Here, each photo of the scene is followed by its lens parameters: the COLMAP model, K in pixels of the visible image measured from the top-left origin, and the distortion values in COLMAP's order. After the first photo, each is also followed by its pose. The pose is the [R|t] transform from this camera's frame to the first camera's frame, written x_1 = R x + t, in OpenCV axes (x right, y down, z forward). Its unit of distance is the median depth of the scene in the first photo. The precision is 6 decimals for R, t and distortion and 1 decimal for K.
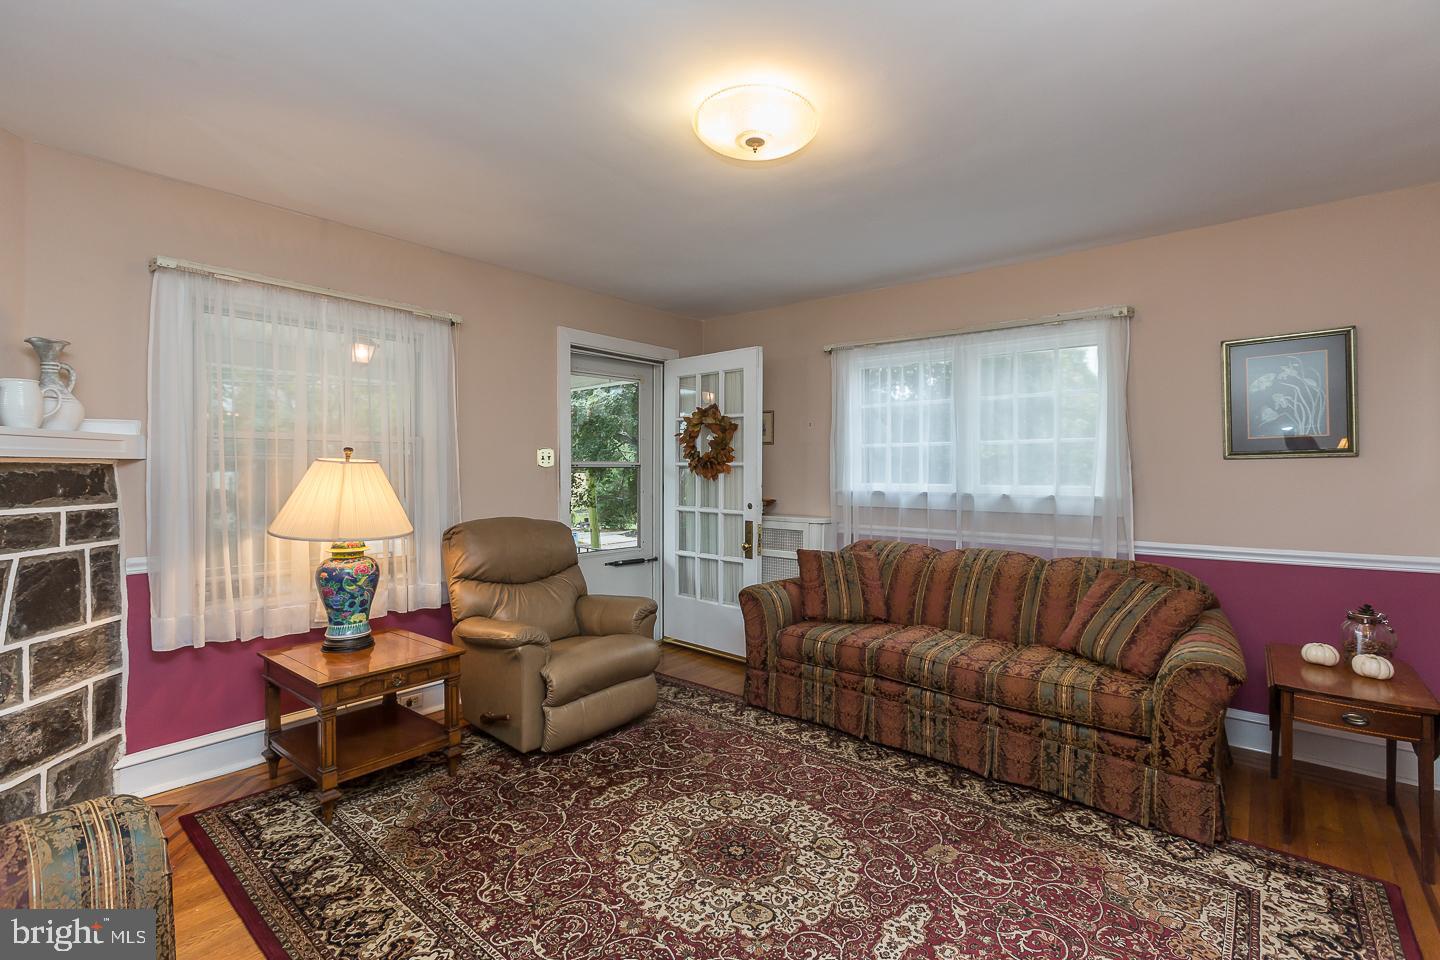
lens RADIAL K [[661.1, 0, 718.1], [0, 661.1, 475.4], [0, 0, 1]] dist [-0.002185, -0.001157]
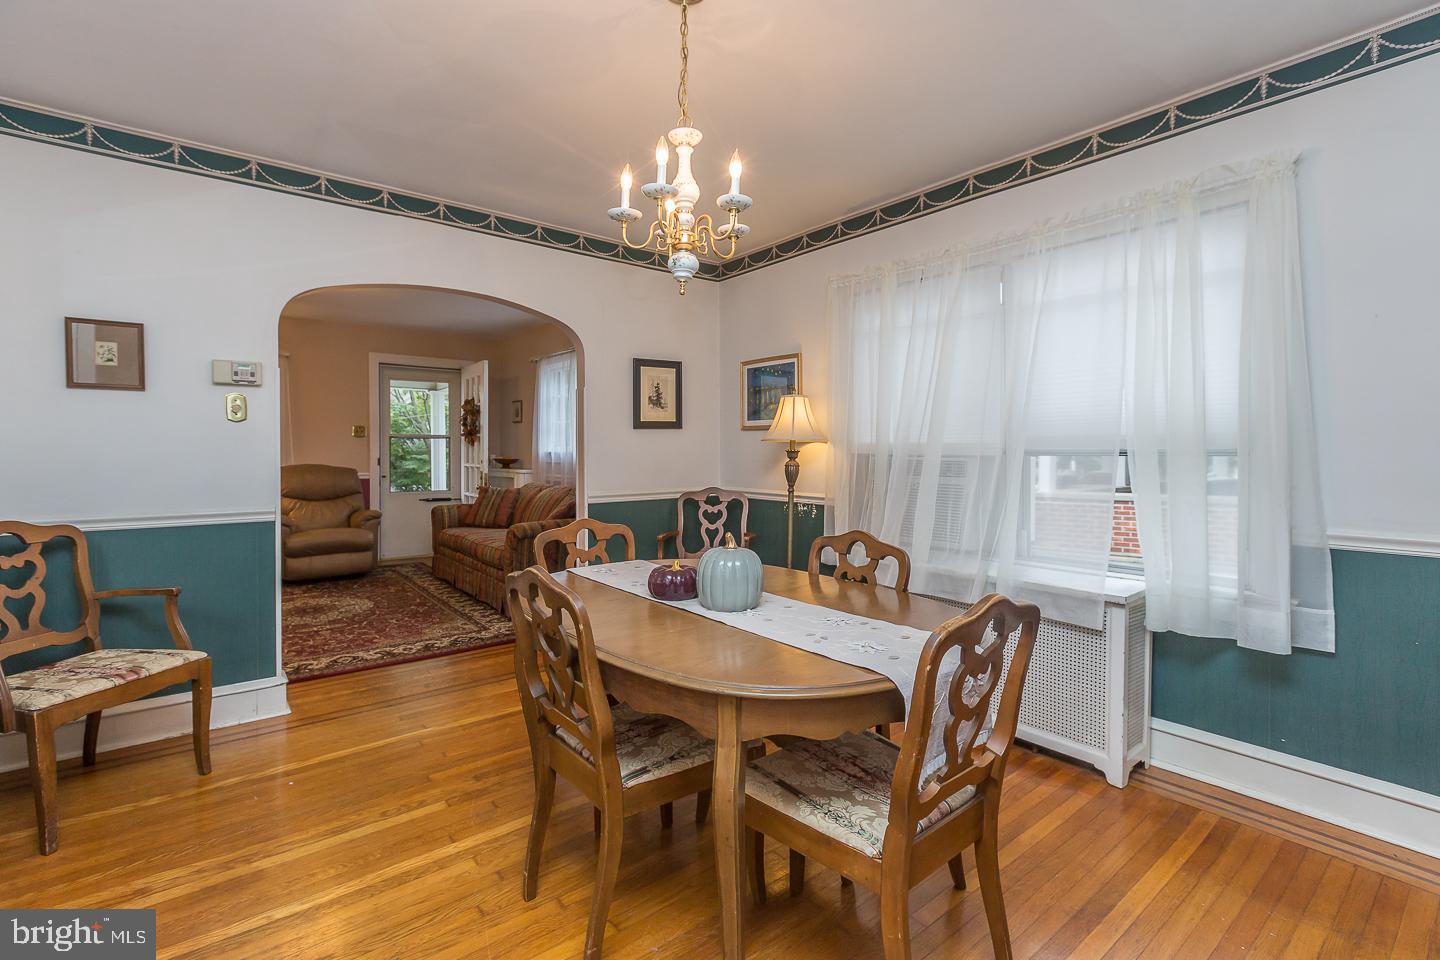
lens RADIAL K [[661.1, 0, 713.2], [0, 661.1, 470.8], [0, 0, 1]] dist [-0.002185, -0.001157]
pose [[0.978083, 0.004408, -0.208170, 1.300458], [0.000057, 0.999770, 0.021441, 0.048480], [0.208217, -0.020983, 0.977858, -0.610514]]
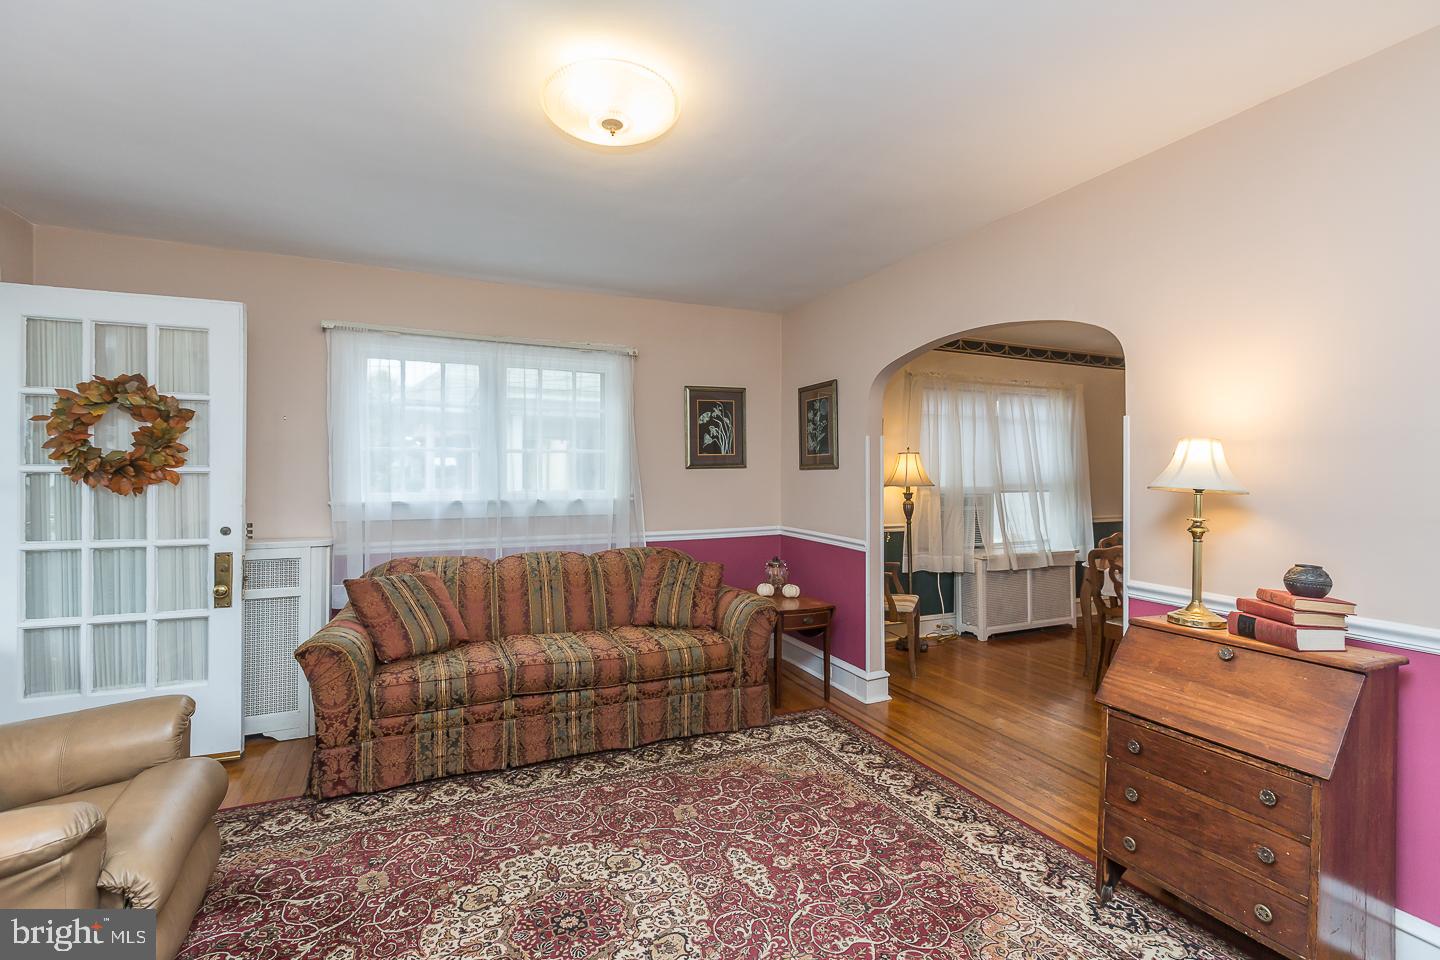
lens RADIAL K [[661.1, 0, 714.0], [0, 661.1, 477.6], [0, 0, 1]] dist [-0.002185, -0.001157]
pose [[0.417266, -0.006528, 0.908761, -0.525027], [0.007296, 0.999966, 0.003833, -0.011769], [-0.908755, 0.005031, 0.417299, 0.362594]]
